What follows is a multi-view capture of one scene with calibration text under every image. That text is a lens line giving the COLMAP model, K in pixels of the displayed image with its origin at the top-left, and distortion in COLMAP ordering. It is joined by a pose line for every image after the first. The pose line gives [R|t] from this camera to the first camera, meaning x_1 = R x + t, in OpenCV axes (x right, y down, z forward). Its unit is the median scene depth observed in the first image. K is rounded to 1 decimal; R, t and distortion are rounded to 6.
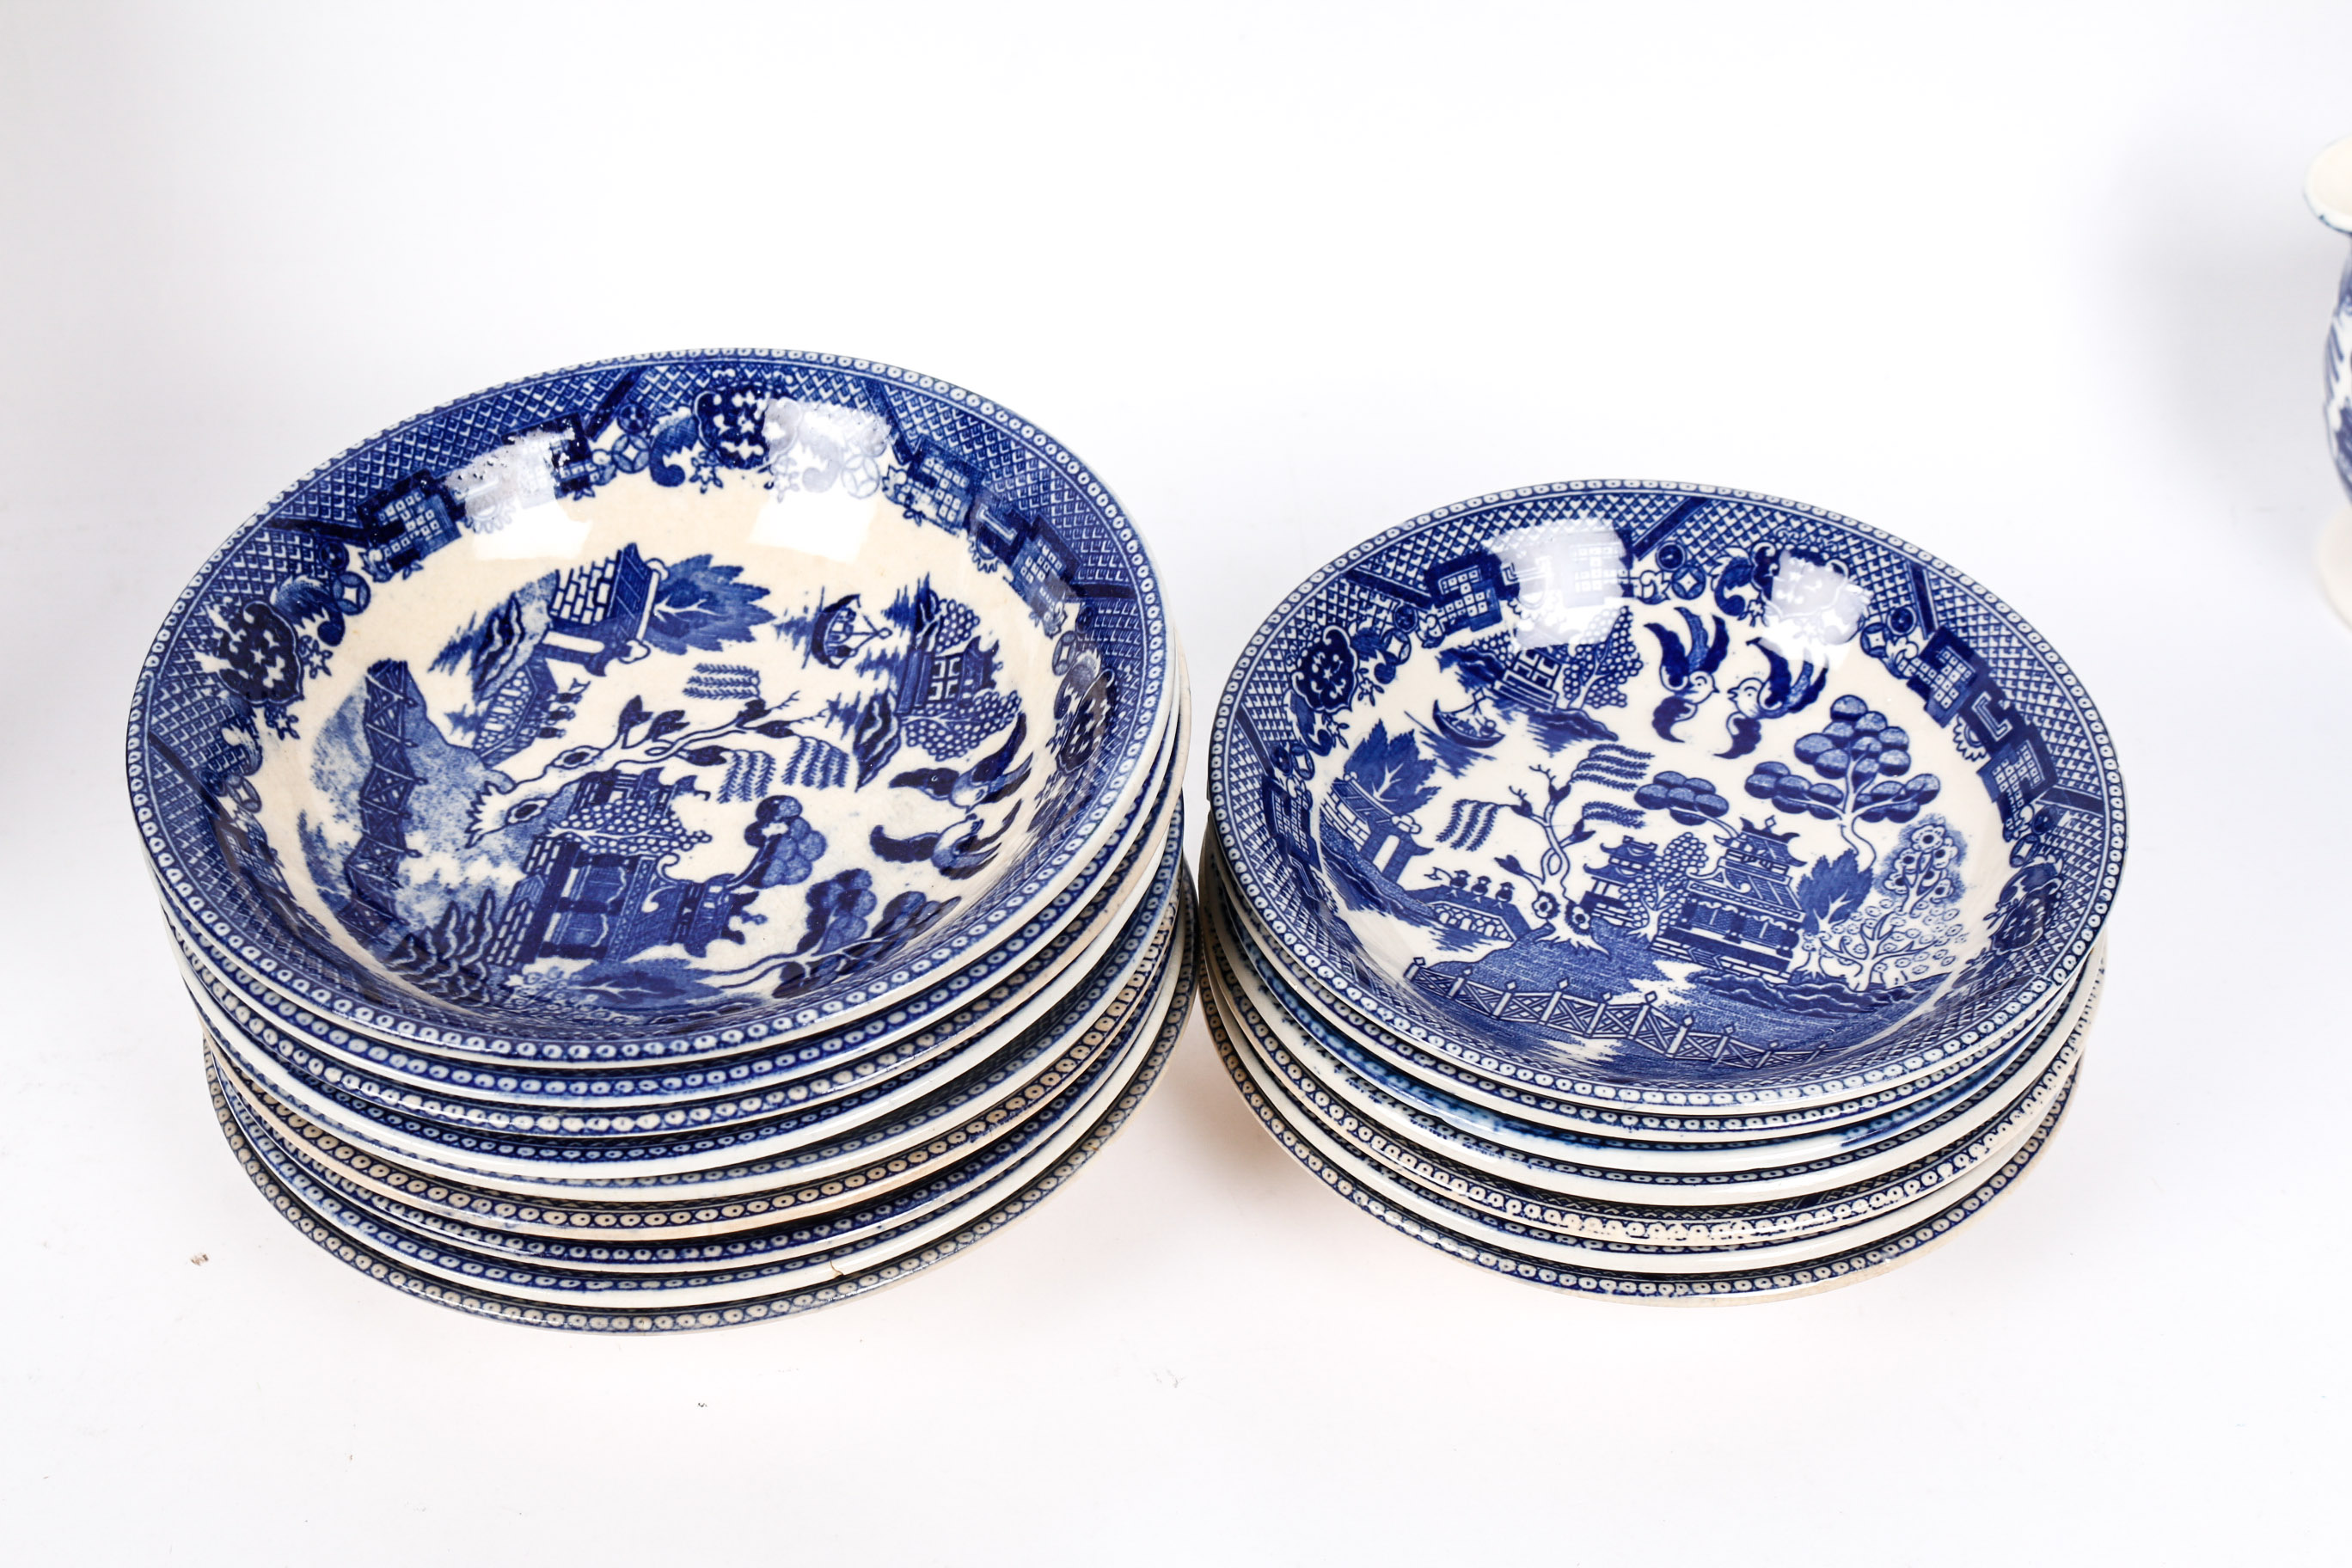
lens RADIAL K [[2935.8, 0, 1167.0], [0, 2935.8, 791.9], [0, 0, 1]] dist [-0.083929, 0.000000]
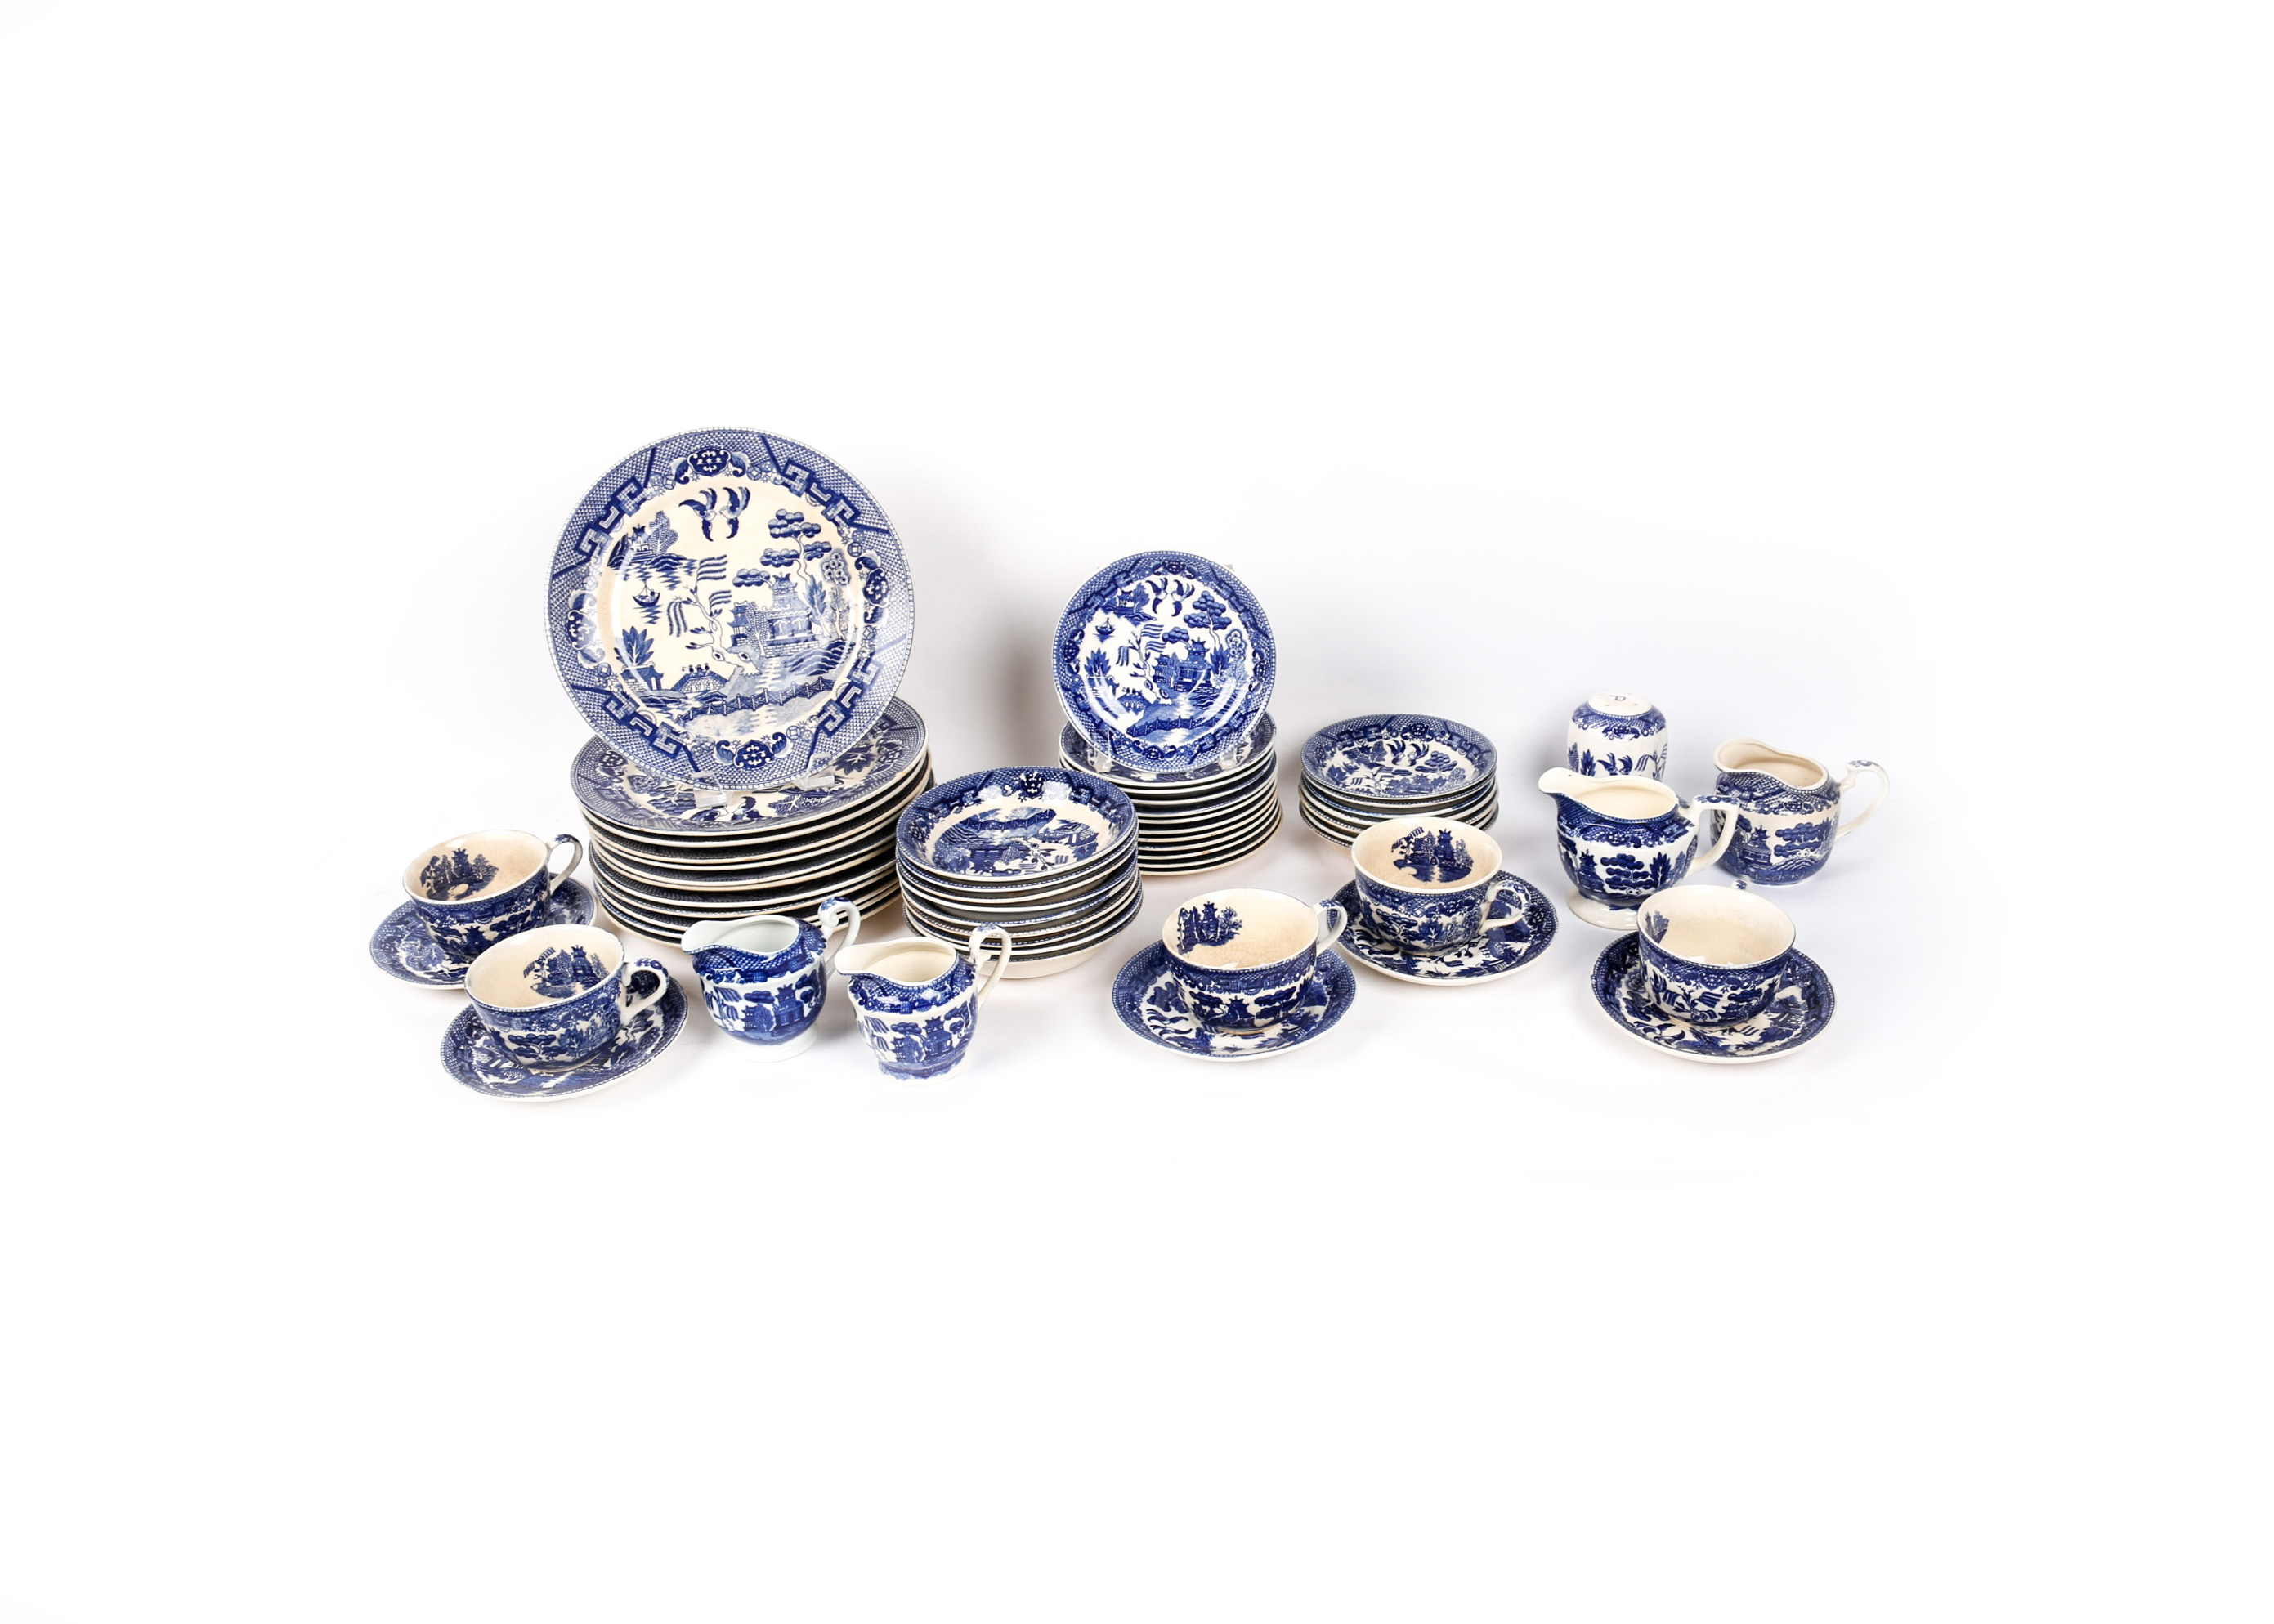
lens RADIAL K [[1831.6, 0, 1267.2], [0, 1831.6, 834.0], [0, 0, 1]] dist [-0.142789, 0.028152]
pose [[0.979511, -0.092214, 0.179037, -0.530771], [0.139718, 0.951422, -0.274362, 0.823912], [-0.145040, 0.293755, 0.944813, -1.570642]]
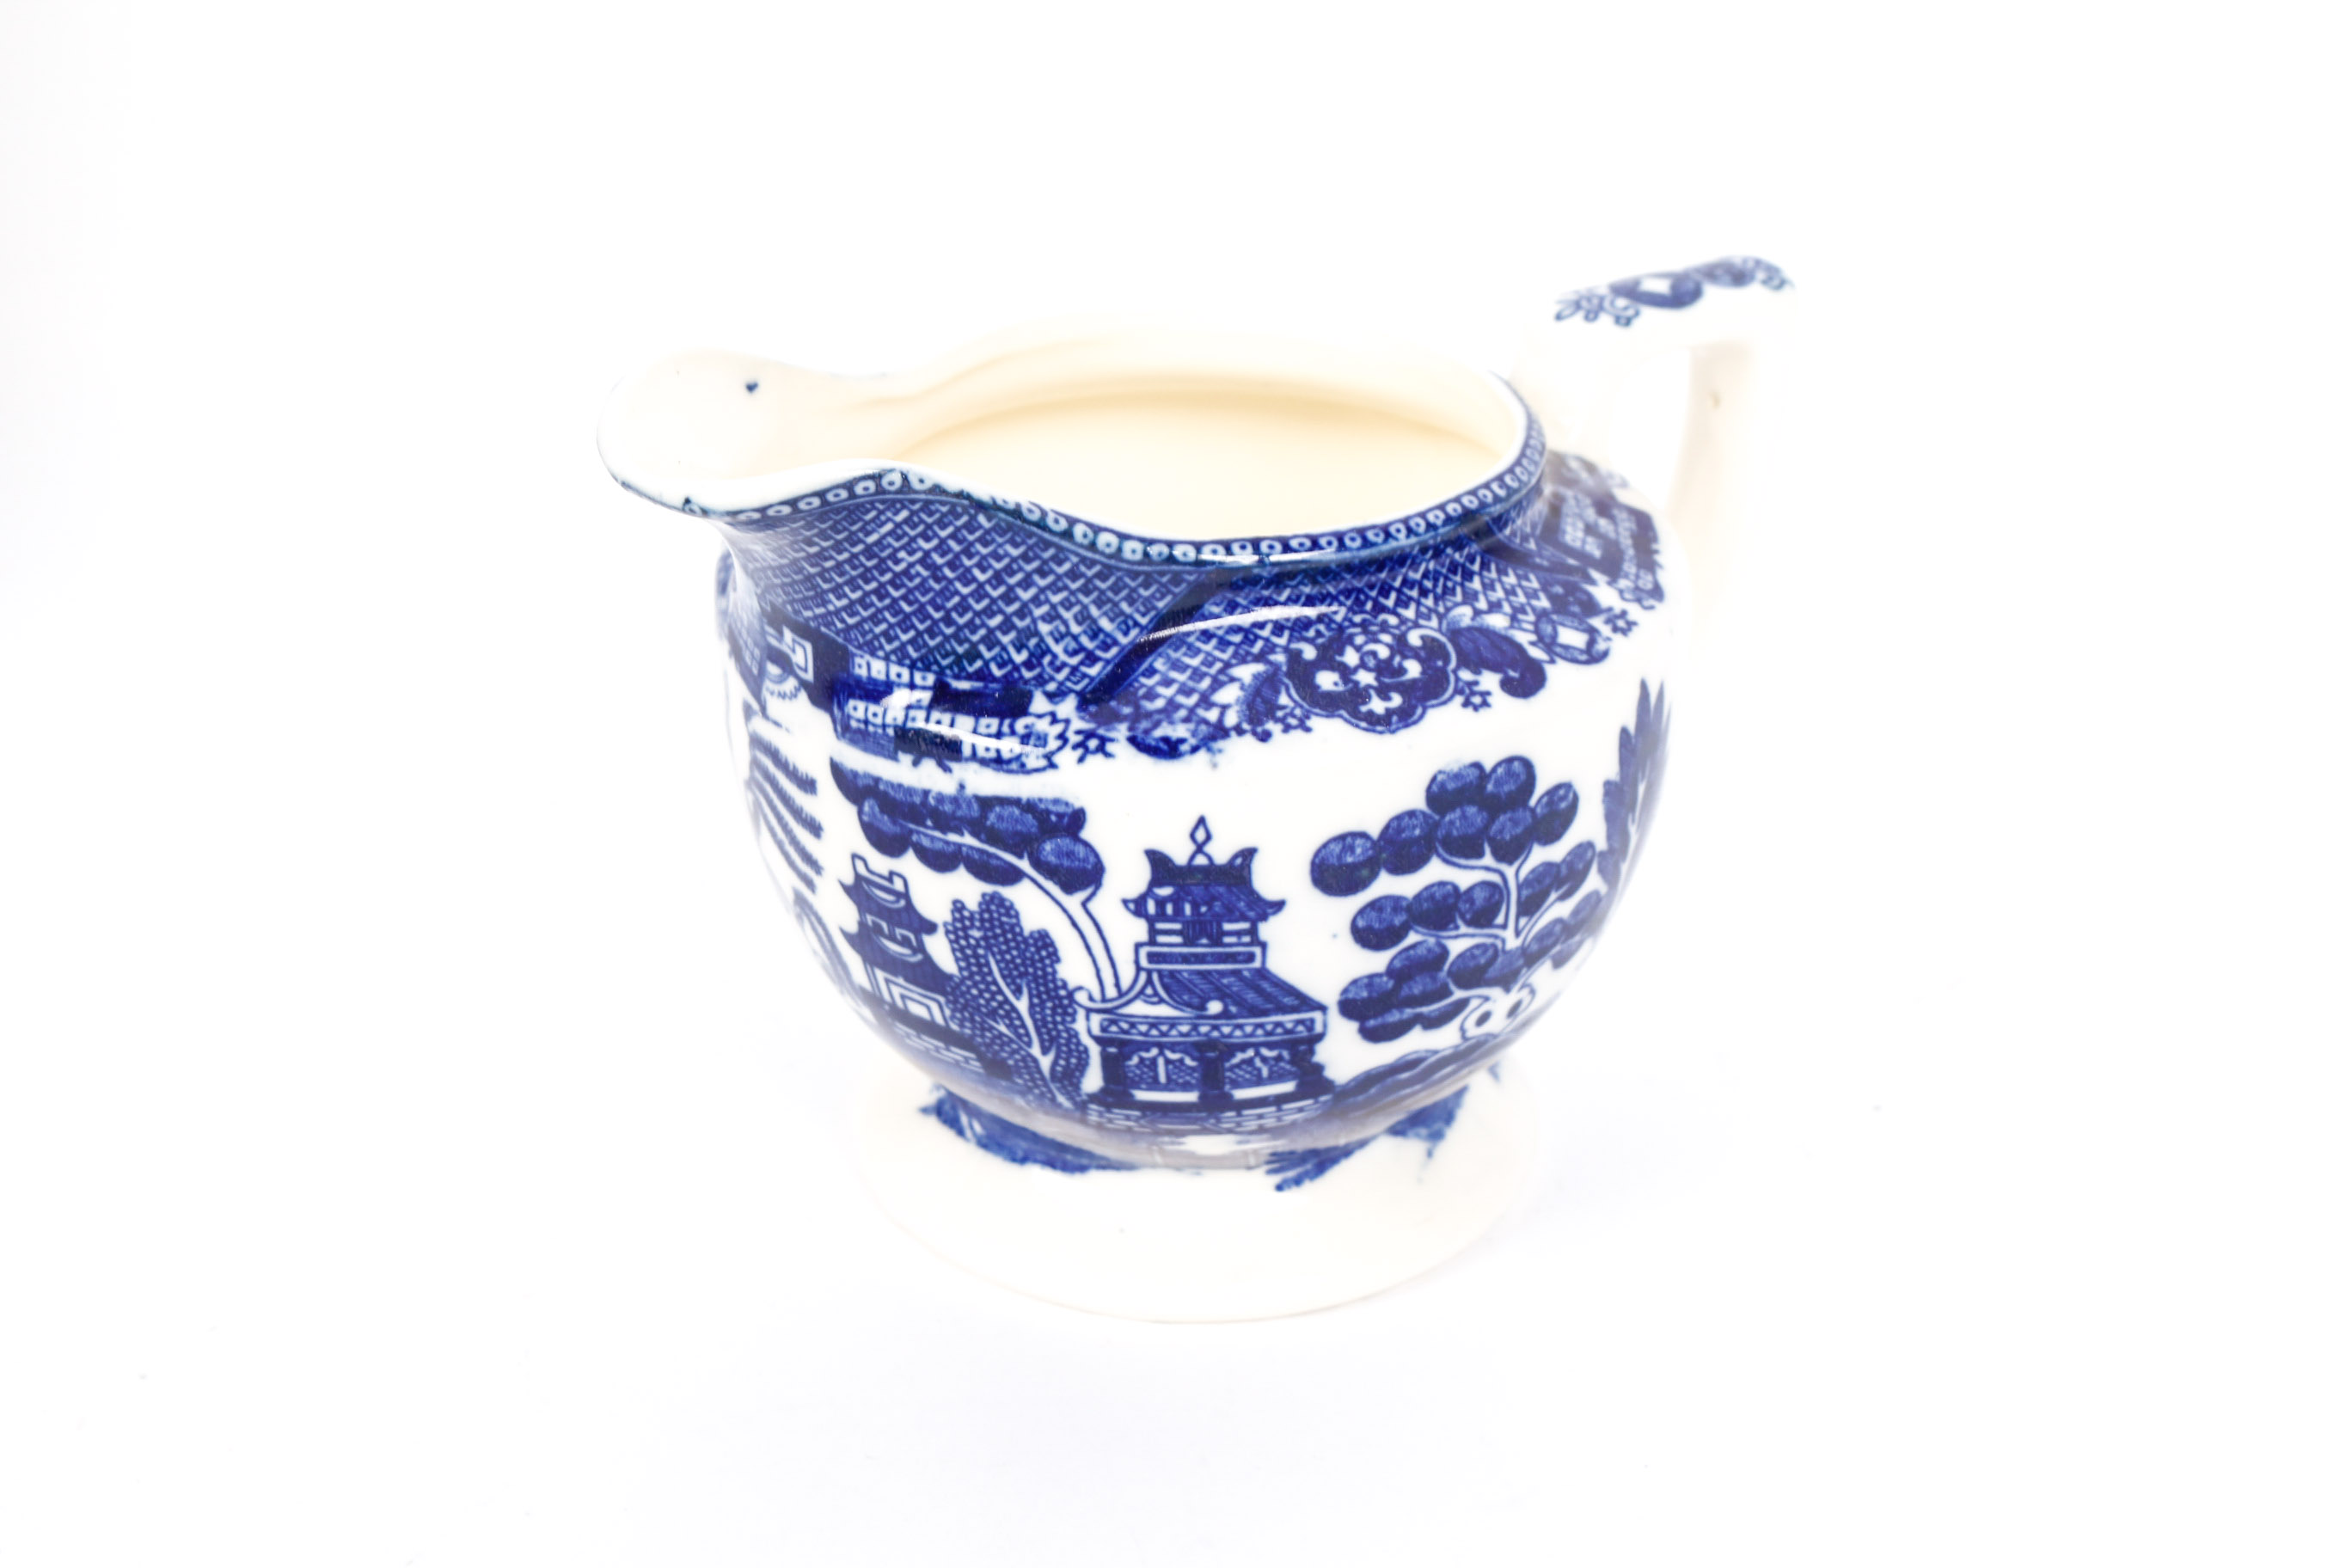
lens RADIAL K [[3410.0, 0, 1174.0], [0, 3410.0, 776.7], [0, 0, 1]] dist [-0.019755, 0.000000]
pose [[0.591824, -0.336844, 0.732311, -0.109685], [0.552507, 0.831027, -0.064262, 0.249153], [-0.586924, 0.442639, 0.677931, 0.315781]]
